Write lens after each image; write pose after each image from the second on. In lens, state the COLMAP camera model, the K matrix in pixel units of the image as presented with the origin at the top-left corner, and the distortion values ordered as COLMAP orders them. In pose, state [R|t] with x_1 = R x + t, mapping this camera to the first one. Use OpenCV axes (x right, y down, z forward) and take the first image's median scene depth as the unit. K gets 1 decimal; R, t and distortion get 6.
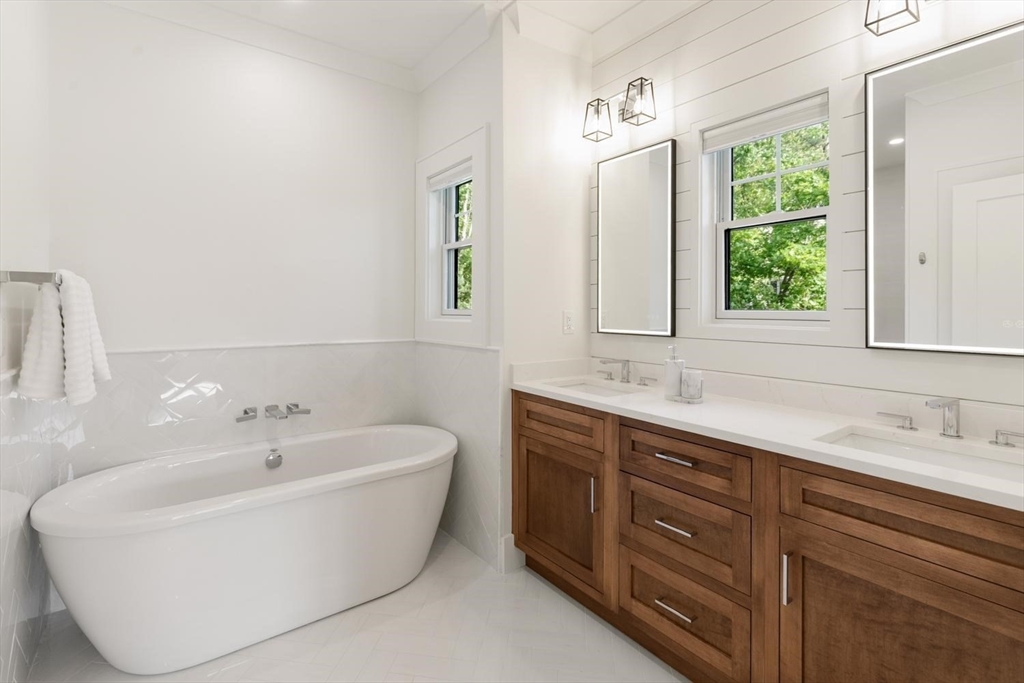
lens RADIAL K [[476.4, 0, 509.0], [0, 476.4, 309.0], [0, 0, 1]] dist [0.000122, -0.000193]
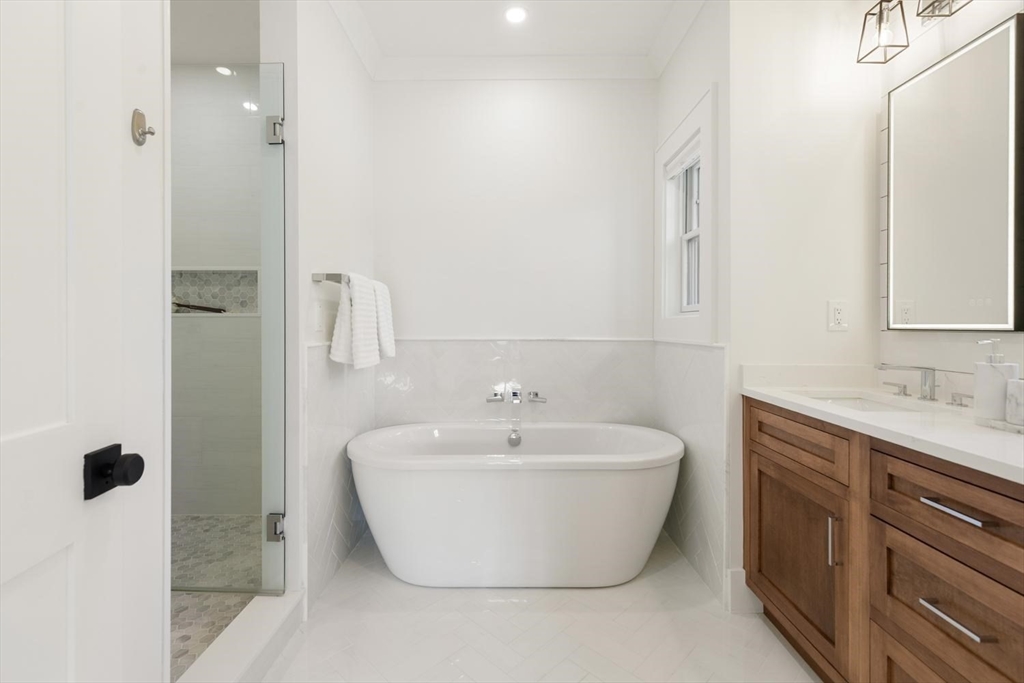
lens RADIAL K [[468.9, 0, 512.0], [0, 468.9, 327.6], [0, 0, 1]] dist [0.001359, 0.000200]
pose [[0.799372, 0.000442, -0.600836, 0.208539], [0.001512, 0.999995, 0.002748, 0.057183], [0.600835, -0.003105, 0.799367, 0.125304]]
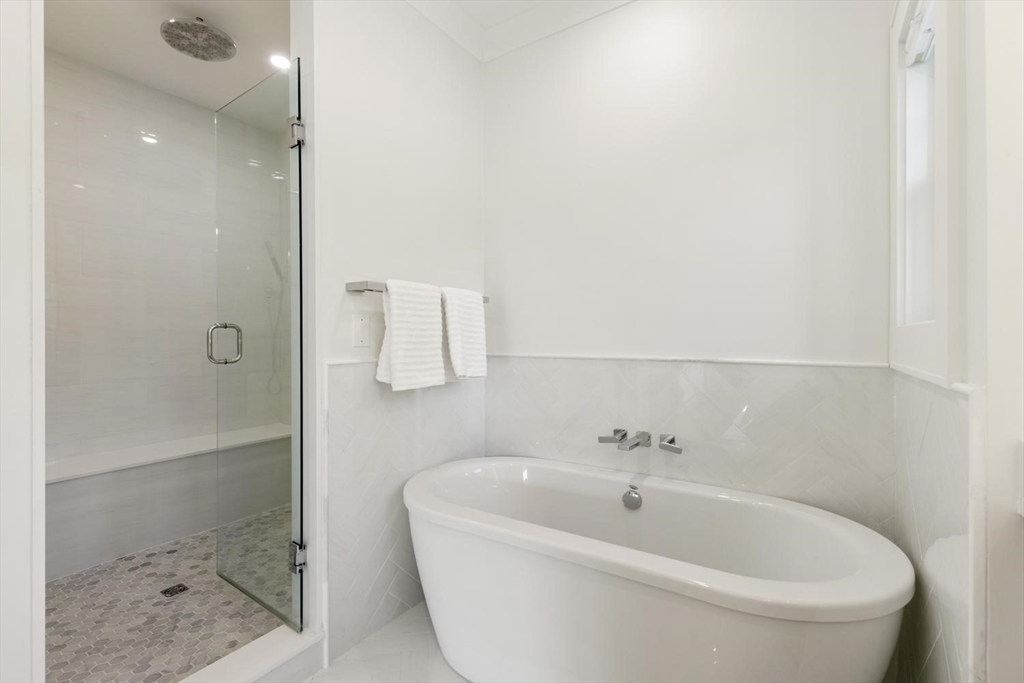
lens RADIAL K [[468.4, 0, 509.5], [0, 468.4, 336.9], [0, 0, 1]] dist [0.001304, 0.000045]
pose [[0.338623, -0.001454, -0.940921, 0.224233], [0.002321, 0.999997, -0.000710, 0.049050], [0.940919, -0.001943, 0.338625, 0.644429]]
